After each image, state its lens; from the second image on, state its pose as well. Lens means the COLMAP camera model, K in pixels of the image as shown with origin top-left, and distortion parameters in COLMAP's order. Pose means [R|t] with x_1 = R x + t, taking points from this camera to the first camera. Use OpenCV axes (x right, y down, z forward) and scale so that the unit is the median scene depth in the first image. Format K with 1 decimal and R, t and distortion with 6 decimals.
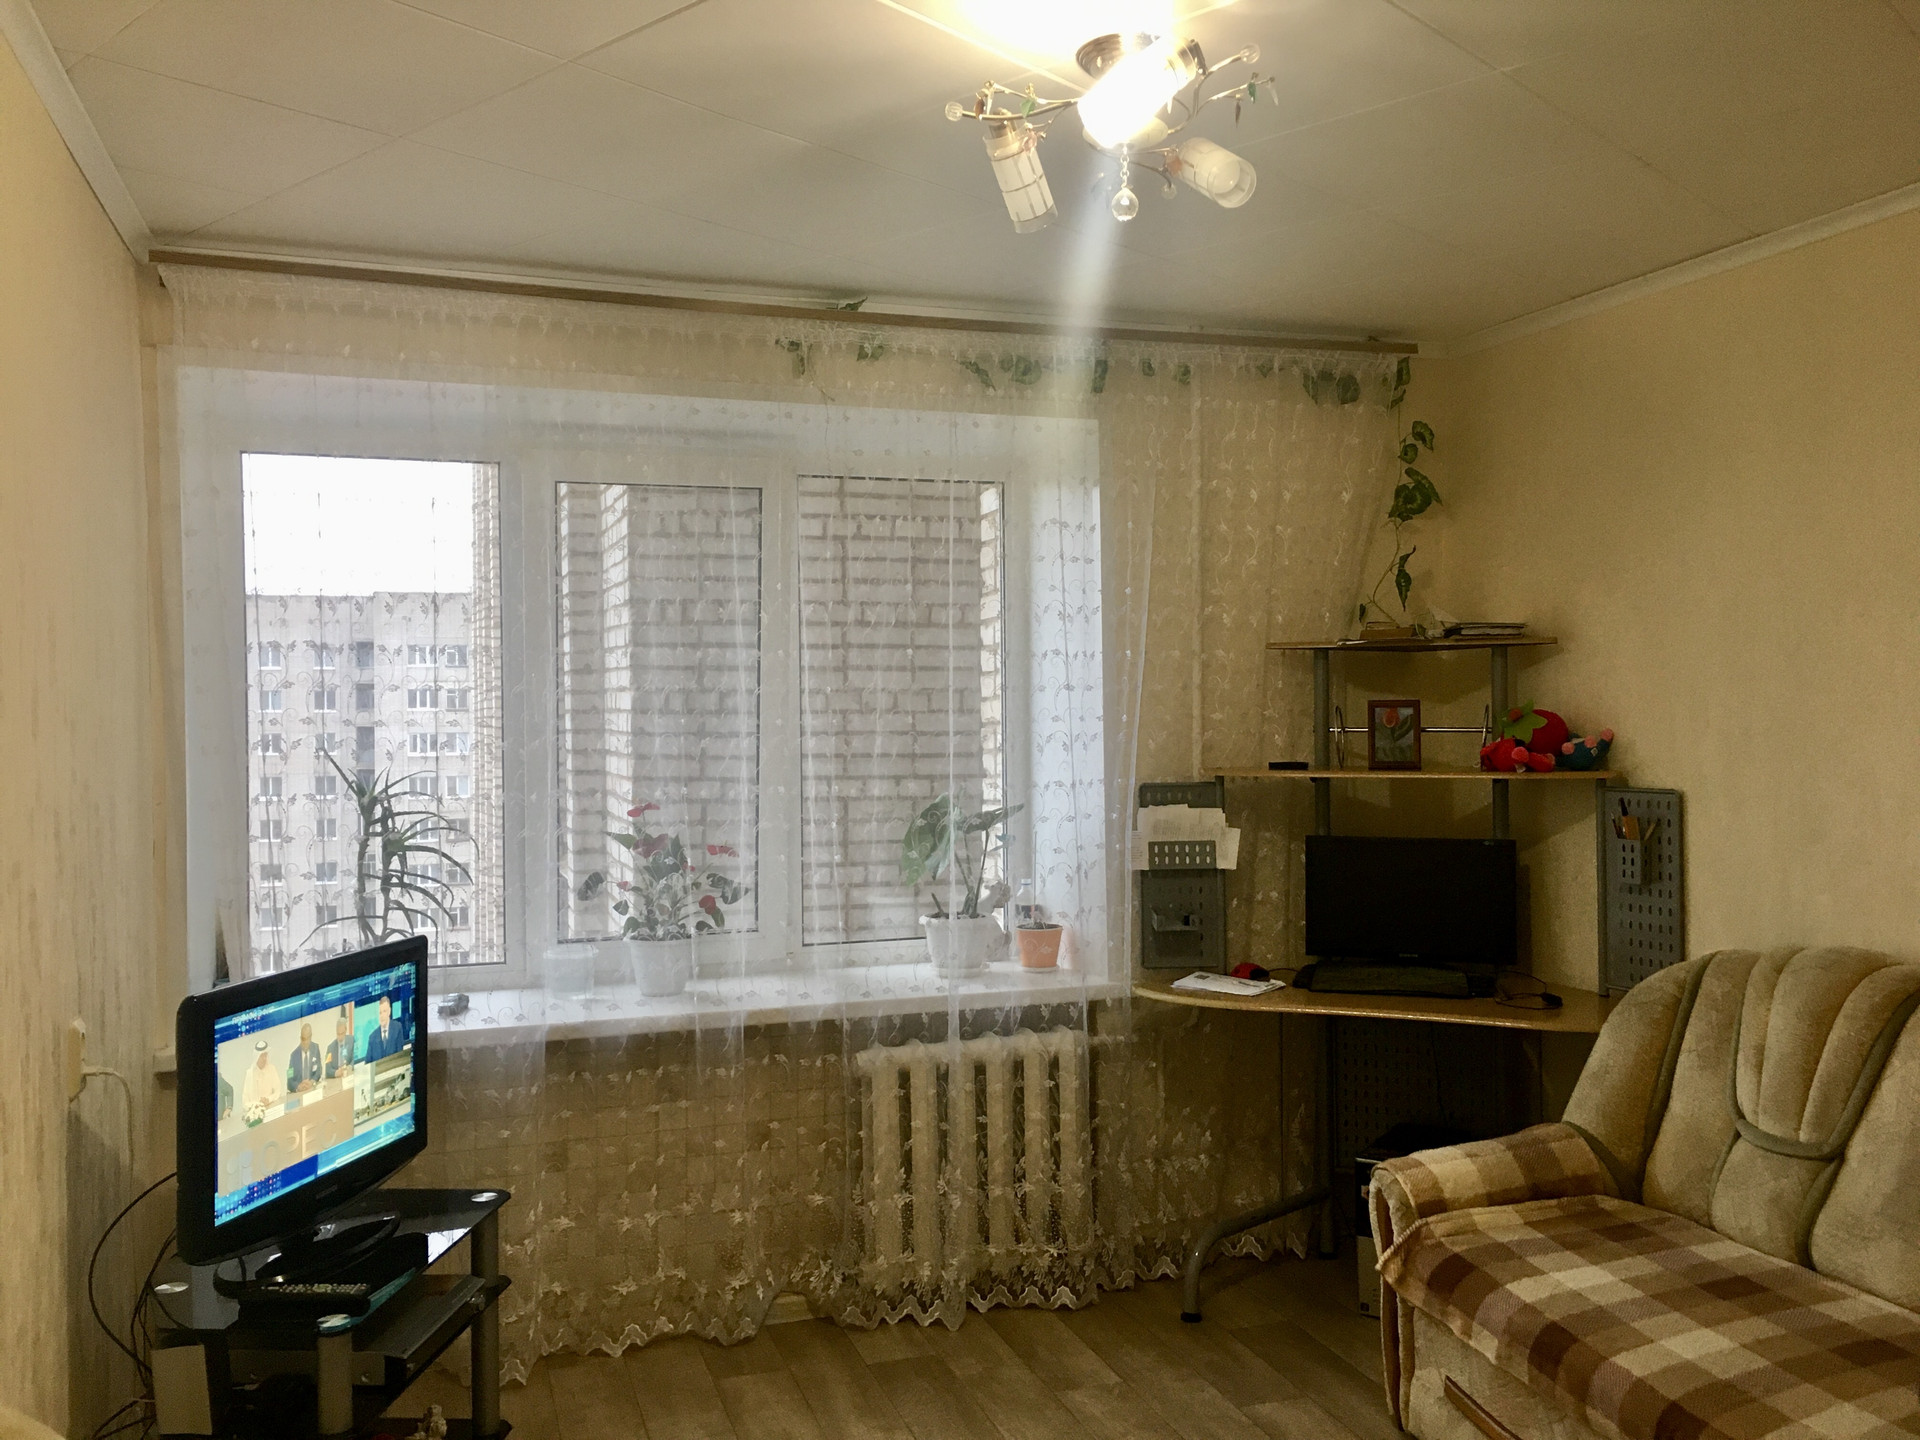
lens RADIAL K [[1622.1, 0, 960.6], [0, 1622.1, 718.3], [0, 0, 1]] dist [0.059190, -0.057866]
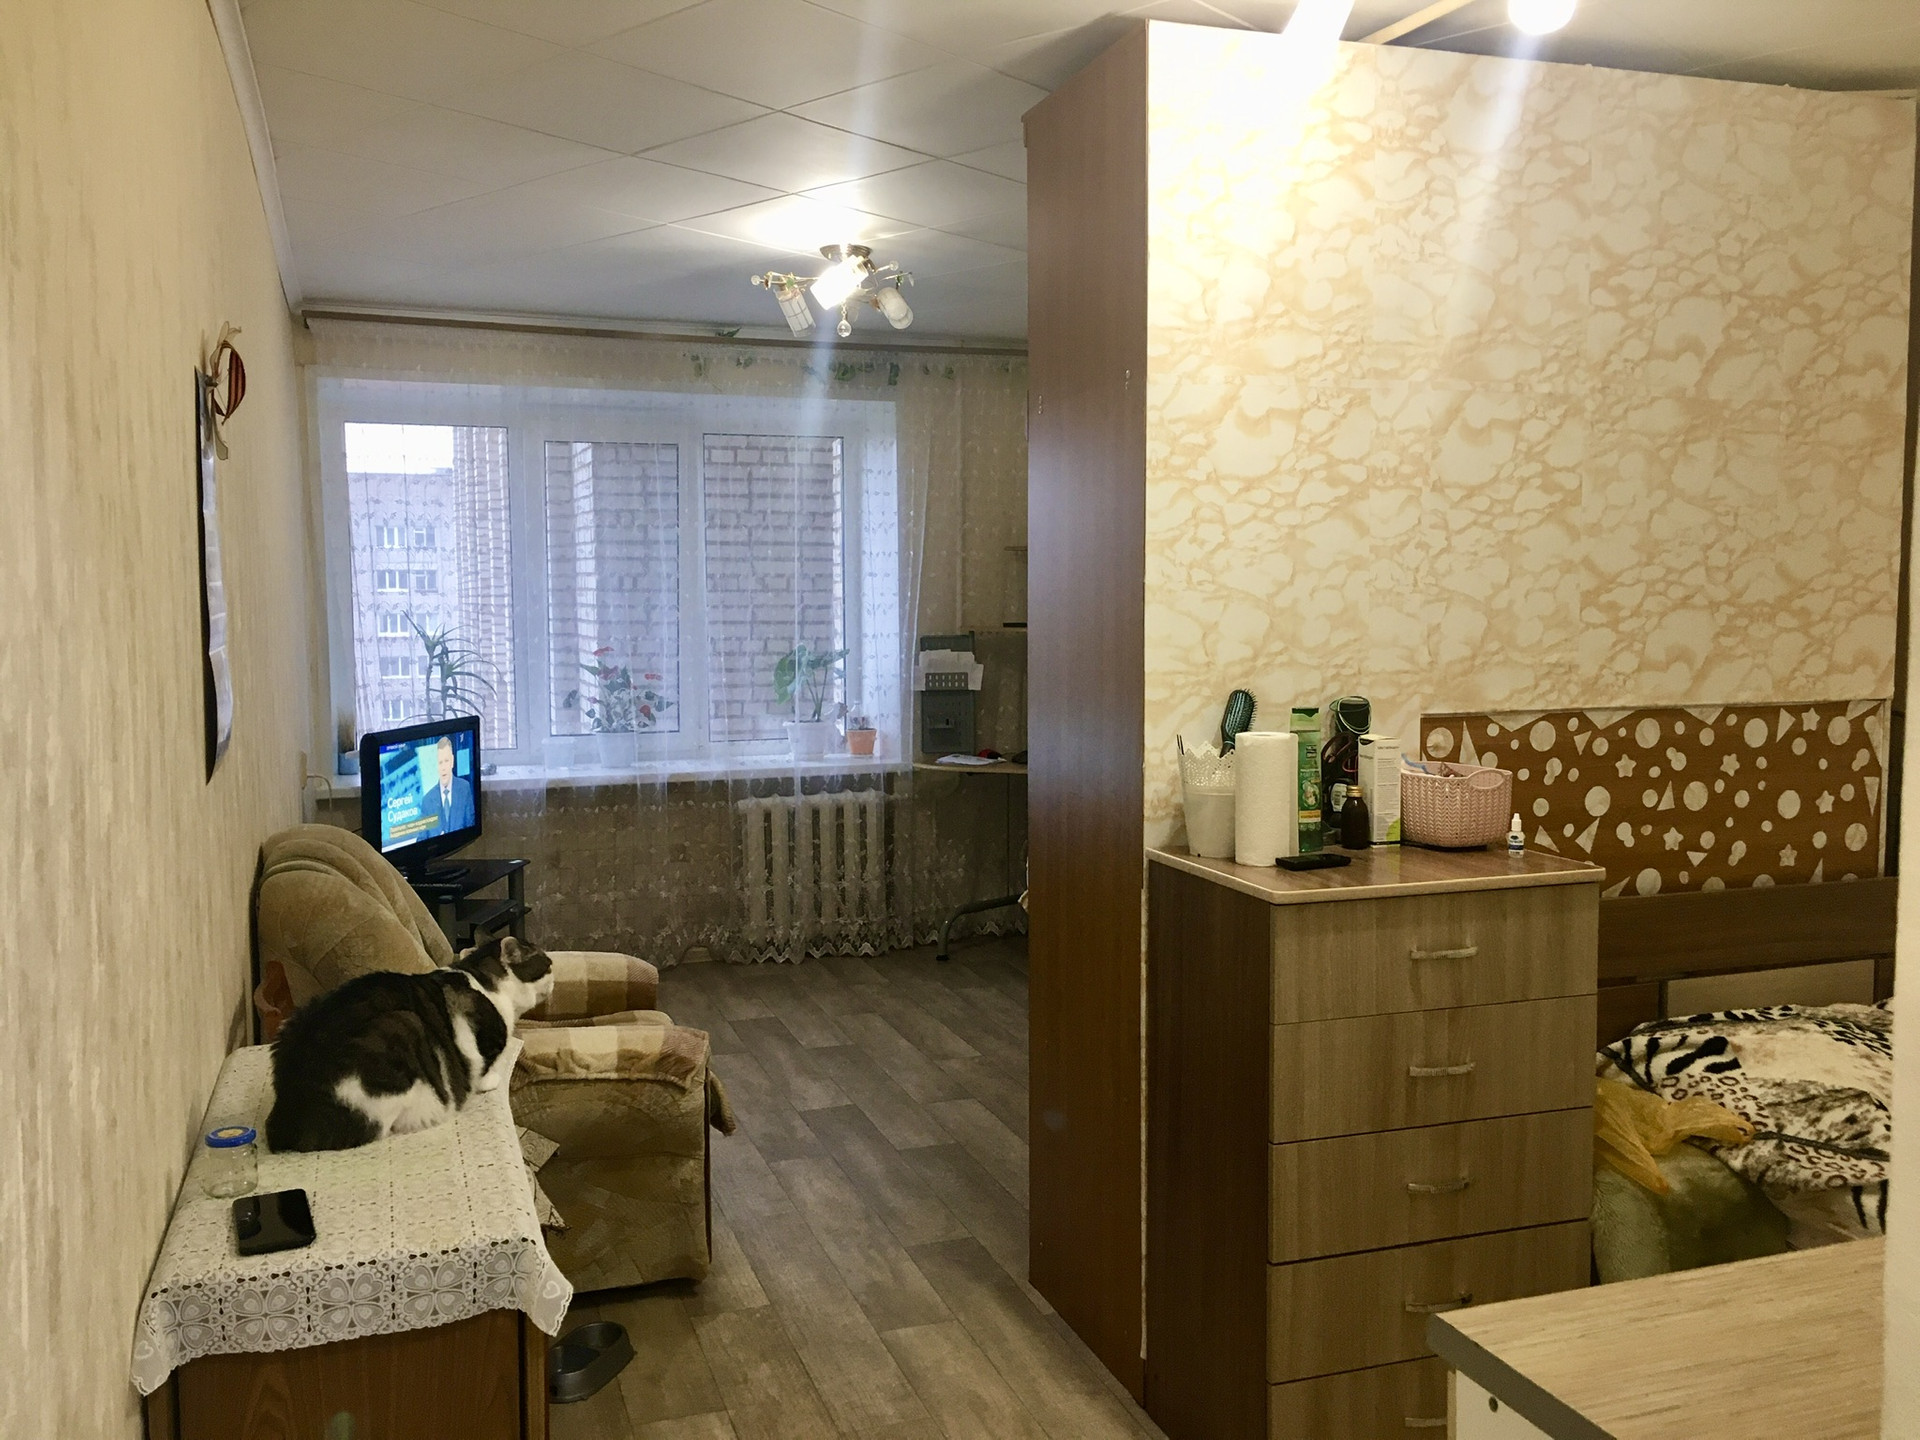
lens RADIAL K [[1622.1, 0, 960.5], [0, 1622.1, 710.7], [0, 0, 1]] dist [0.059190, -0.057866]
pose [[0.999822, 0.002021, 0.018743, 0.124247], [-0.003268, 0.997763, 0.066767, 0.007488], [-0.018566, -0.066817, 0.997593, -0.597782]]
